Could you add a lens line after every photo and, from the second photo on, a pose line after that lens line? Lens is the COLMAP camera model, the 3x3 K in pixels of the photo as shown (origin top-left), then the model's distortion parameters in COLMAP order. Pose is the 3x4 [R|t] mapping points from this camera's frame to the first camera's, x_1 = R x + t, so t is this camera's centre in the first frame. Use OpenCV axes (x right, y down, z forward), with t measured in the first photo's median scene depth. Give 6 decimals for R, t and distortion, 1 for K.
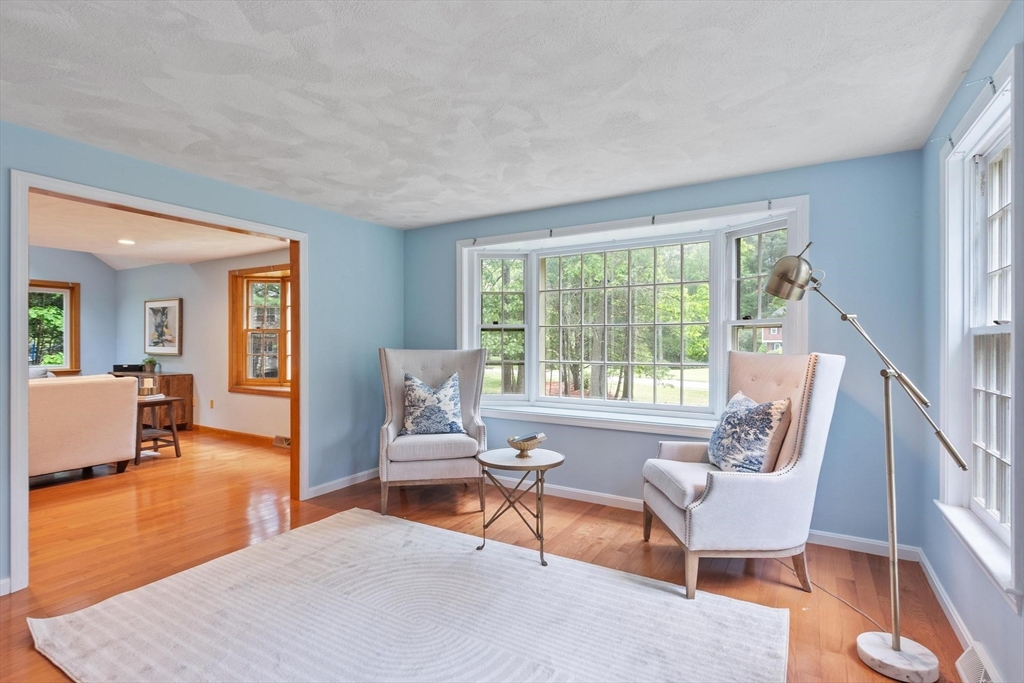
lens RADIAL K [[491.2, 0, 514.1], [0, 491.2, 337.5], [0, 0, 1]] dist [-0.002952, -0.000794]
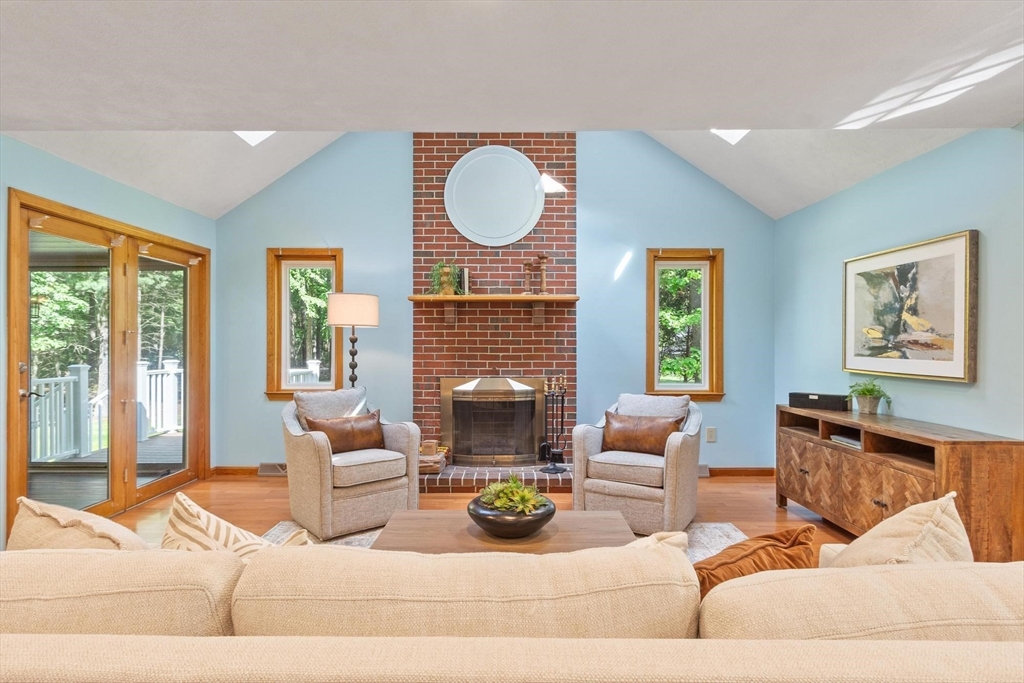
lens RADIAL K [[511.9, 0, 509.9], [0, 511.9, 347.8], [0, 0, 1]] dist [-0.003070, -0.001223]
pose [[0.507124, 0.005491, -0.861856, -0.505558], [0.005338, 0.999941, 0.009512, 0.003556], [0.861857, -0.009424, 0.507065, 0.482743]]
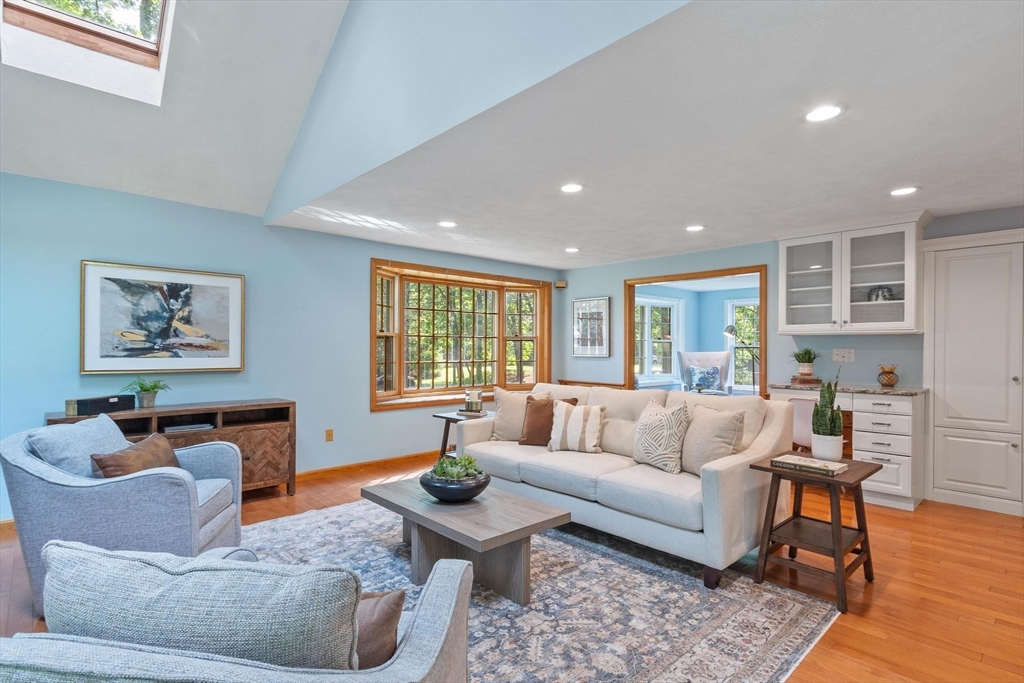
lens RADIAL K [[511.9, 0, 512.0], [0, 511.9, 350.3], [0, 0, 1]] dist [-0.003070, -0.001223]
pose [[0.272819, -0.005100, 0.962052, -1.145167], [-0.010977, 0.999904, 0.008413, 0.002195], [-0.962003, -0.012856, 0.272737, 0.491969]]
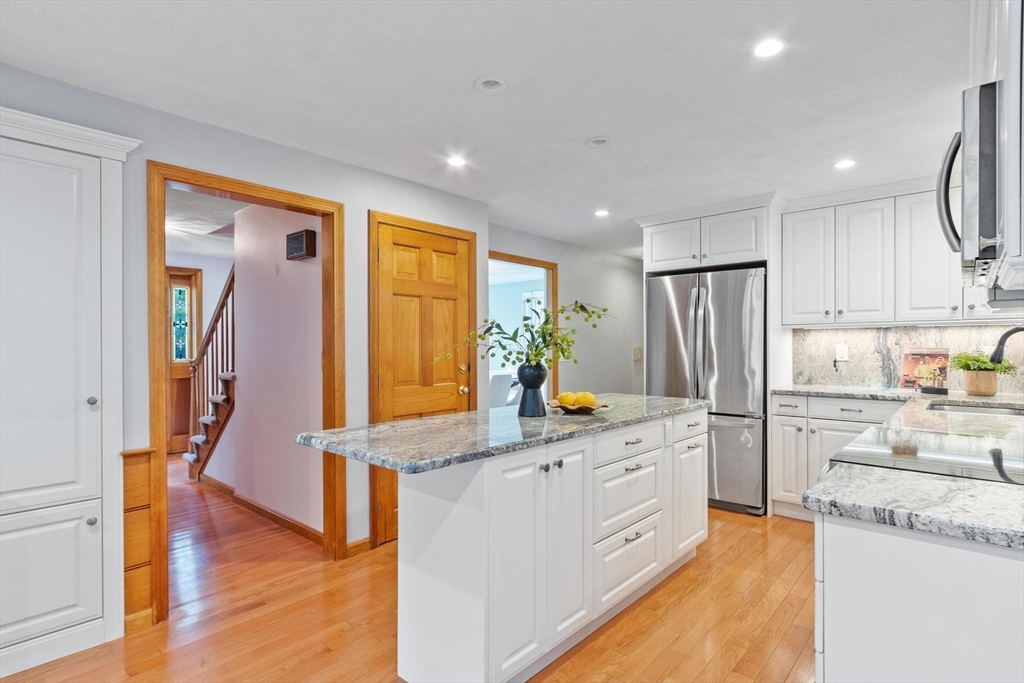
lens RADIAL K [[511.9, 0, 512.2], [0, 511.9, 342.7], [0, 0, 1]] dist [-0.003070, -0.001223]
pose [[-0.985689, 0.002743, 0.168553, -0.781504], [0.001271, 0.999960, -0.008845, -0.000142], [-0.168571, -0.008504, -0.985653, 0.381720]]
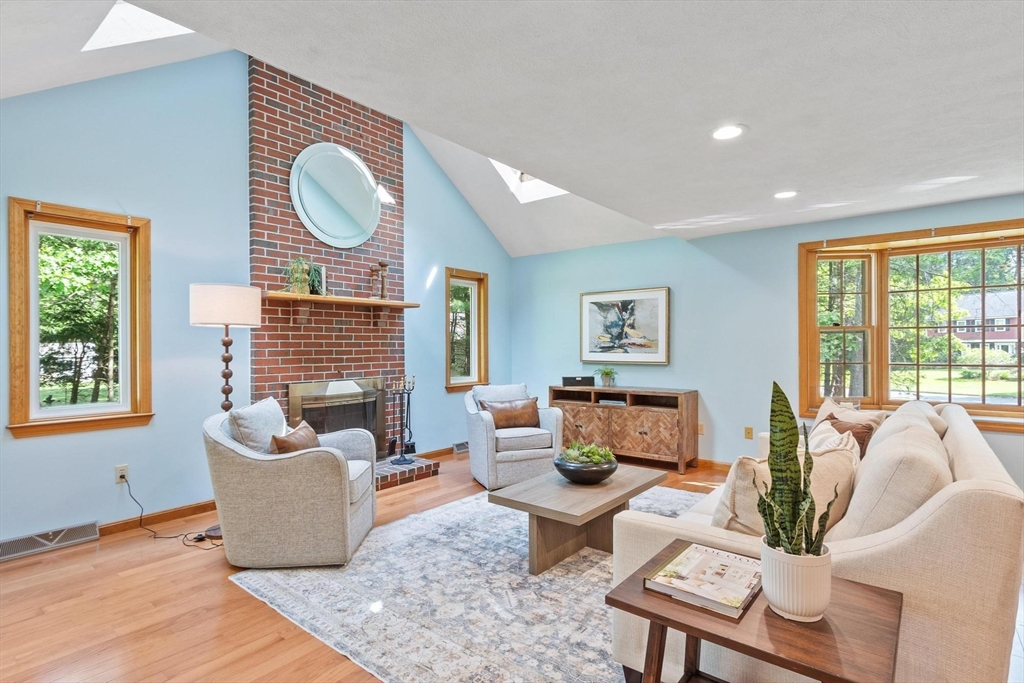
lens RADIAL K [[511.9, 0, 501.9], [0, 511.9, 344.8], [0, 0, 1]] dist [-0.003070, -0.001223]
pose [[0.988731, -0.006813, -0.149550, -0.781310], [0.007739, 0.999954, 0.005608, 0.000325], [0.149505, -0.006702, 0.988738, 0.193908]]
